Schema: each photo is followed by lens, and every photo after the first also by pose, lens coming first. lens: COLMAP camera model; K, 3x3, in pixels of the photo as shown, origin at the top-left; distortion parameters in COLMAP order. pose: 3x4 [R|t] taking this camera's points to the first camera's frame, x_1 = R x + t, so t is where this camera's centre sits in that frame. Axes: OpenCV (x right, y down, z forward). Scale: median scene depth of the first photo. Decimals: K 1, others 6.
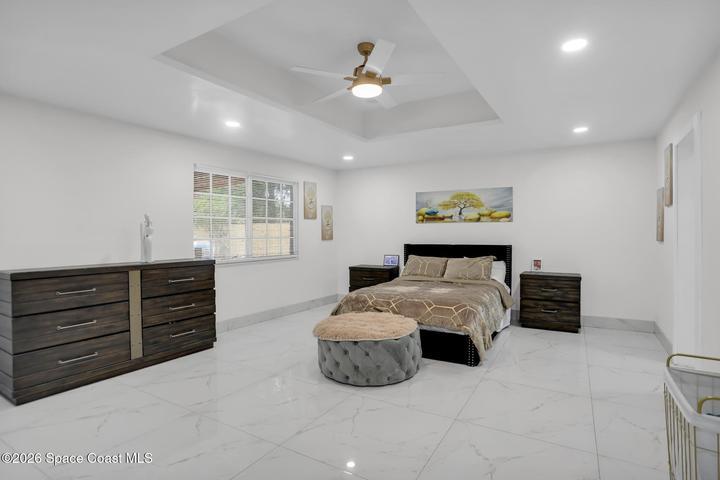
lens RADIAL K [[364.5, 0, 360.9], [0, 364.5, 239.0], [0, 0, 1]] dist [-0.053203, 0.027949]
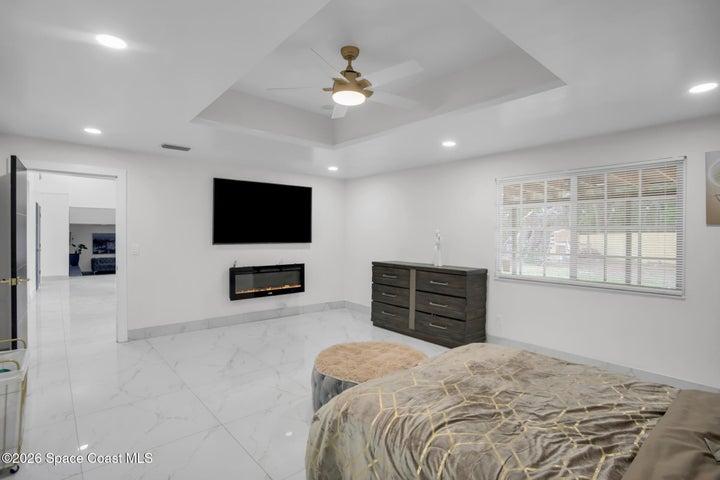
lens RADIAL K [[364.5, 0, 360.9], [0, 364.5, 239.0], [0, 0, 1]] dist [-0.053203, 0.027949]
pose [[-0.318633, -0.005038, -0.947865, 0.831109], [-0.036016, 0.999328, 0.006796, -0.036444], [0.947194, 0.036304, -0.318601, 1.260102]]
